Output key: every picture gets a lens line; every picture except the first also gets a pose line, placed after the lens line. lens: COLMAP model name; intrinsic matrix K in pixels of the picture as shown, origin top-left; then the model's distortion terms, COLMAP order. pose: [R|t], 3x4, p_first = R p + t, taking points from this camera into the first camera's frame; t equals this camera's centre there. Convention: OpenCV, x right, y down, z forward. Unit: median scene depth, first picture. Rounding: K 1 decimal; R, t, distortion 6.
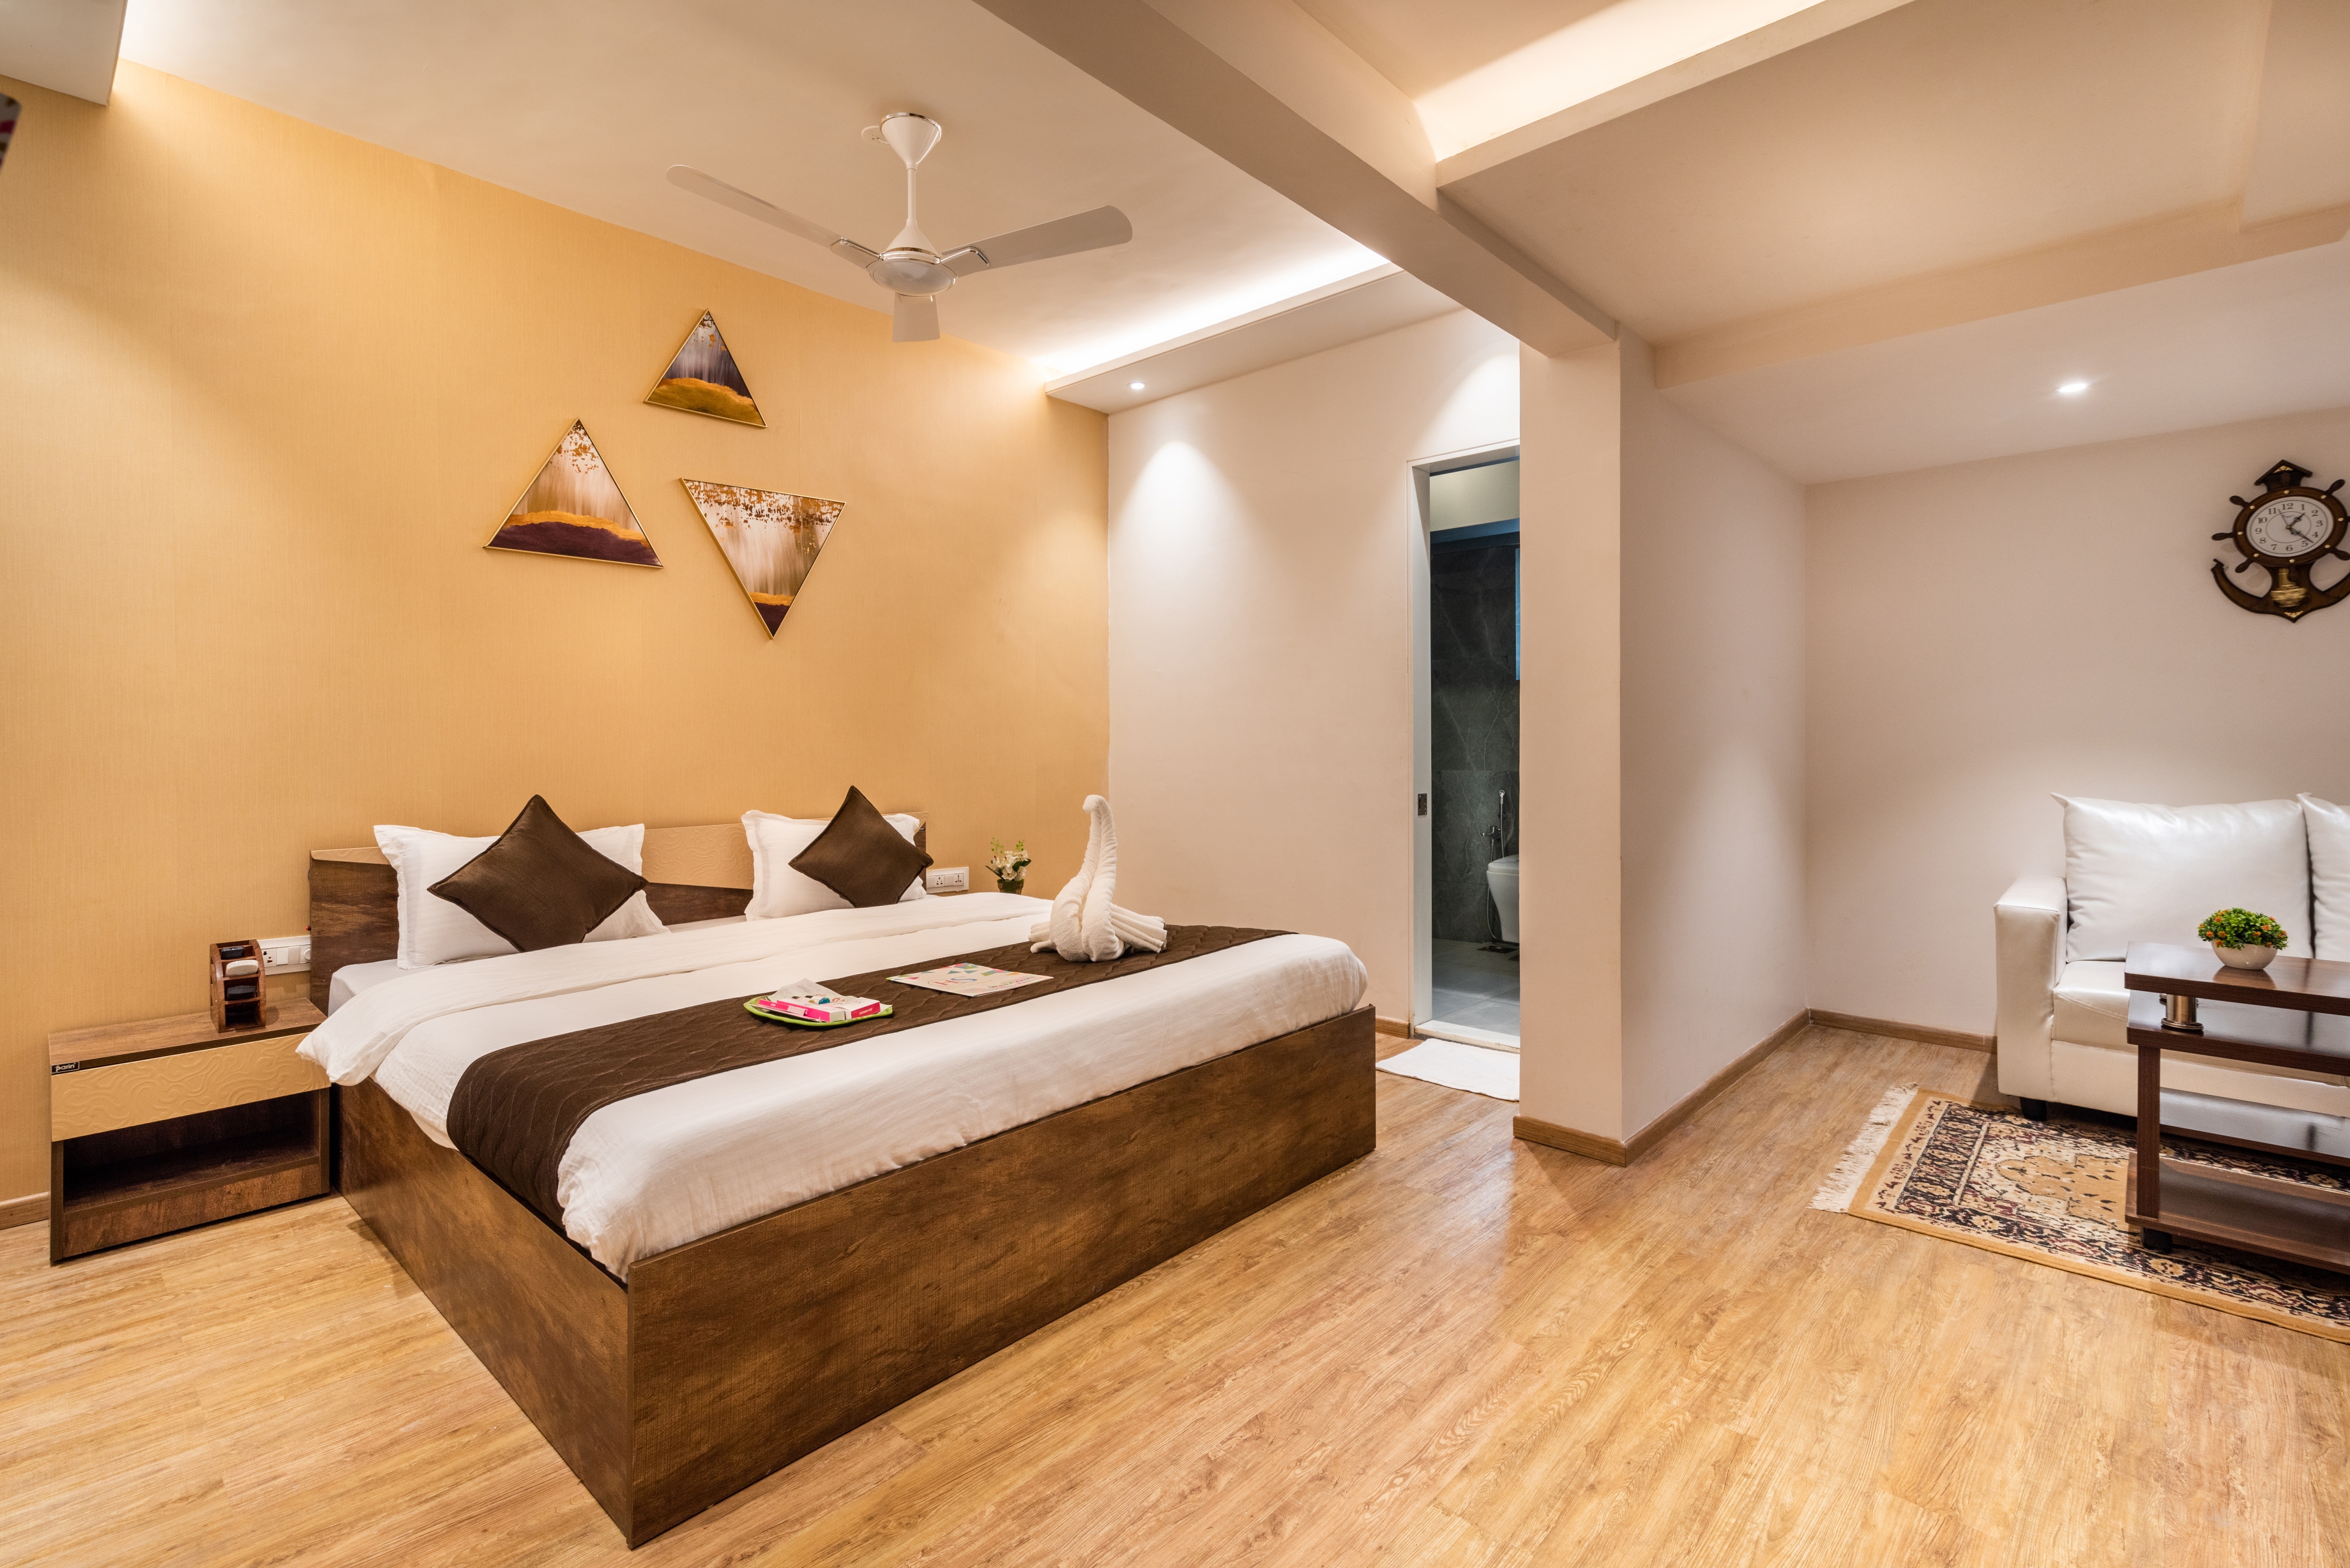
lens RADIAL K [[1060.9, 0, 1159.5], [0, 1060.9, 747.0], [0, 0, 1]] dist [0.000313, 0.000270]
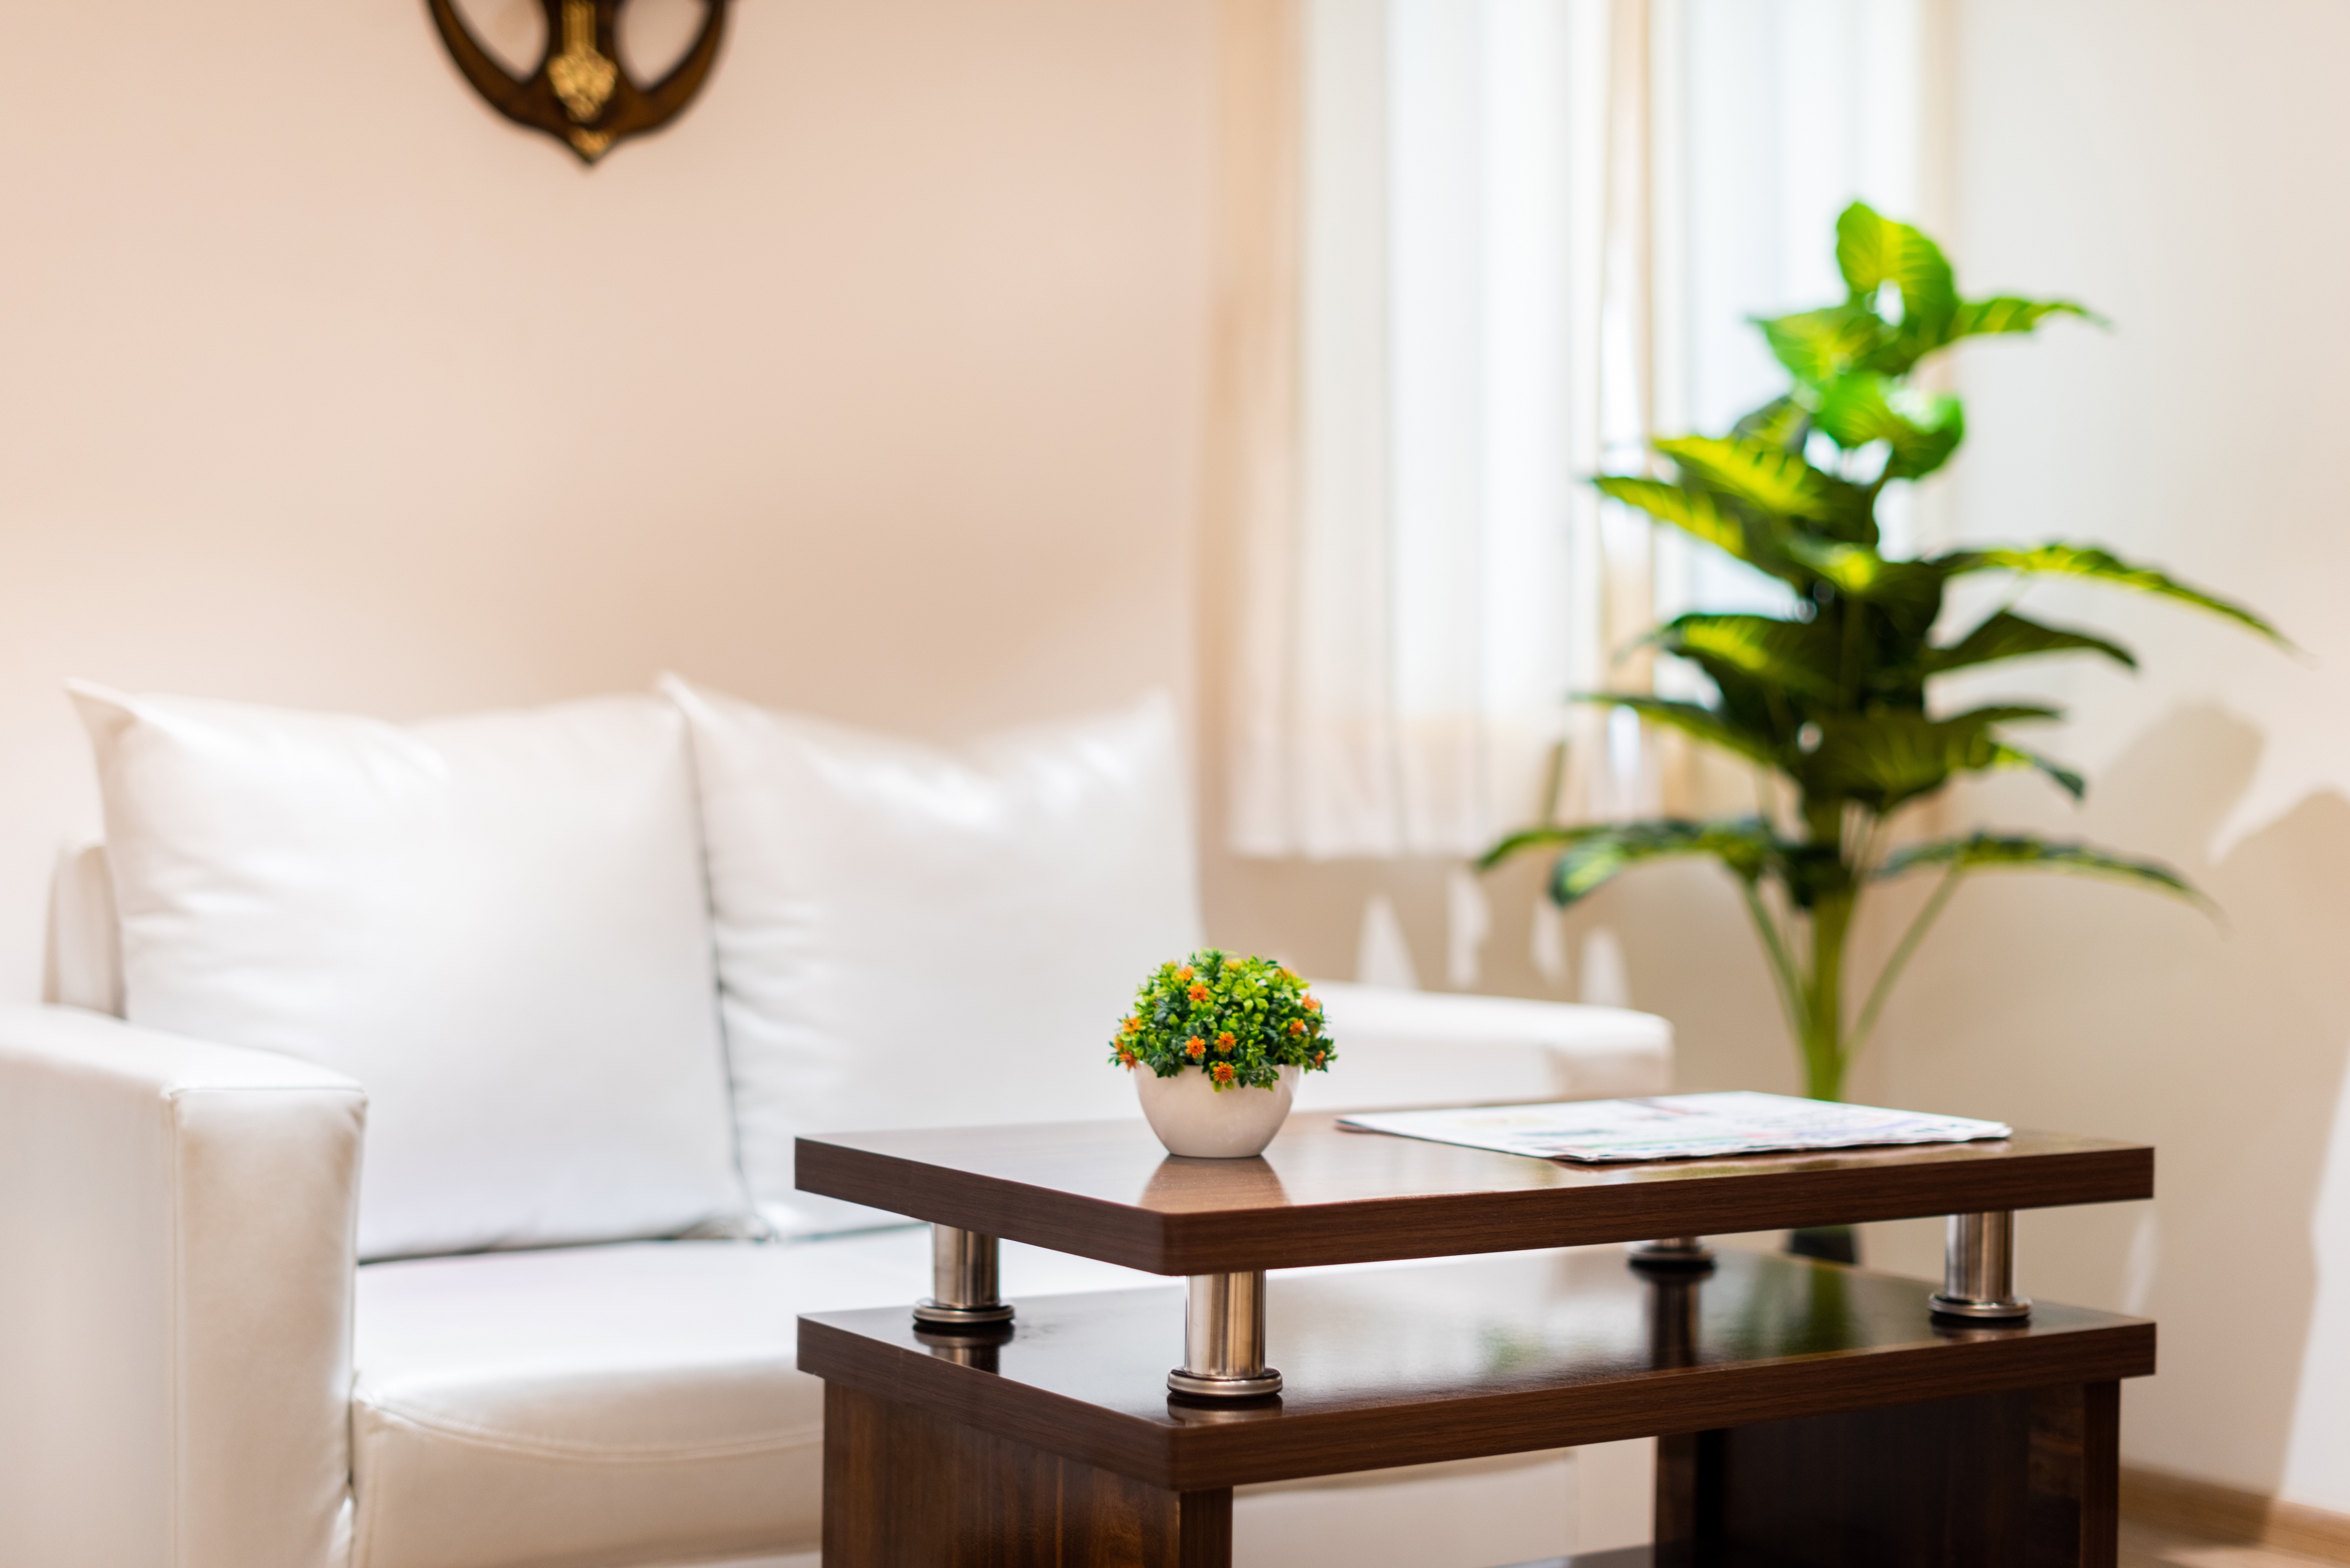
lens RADIAL K [[3478.8, 0, 1175.0], [0, 3478.8, 784.0], [0, 0, 1]] dist [-0.019399, -0.018545]
pose [[0.240551, 0.007063, 0.970611, 0.078067], [0.003067, 0.999963, -0.008037, 0.090059], [-0.970632, 0.004910, 0.240520, 0.621268]]
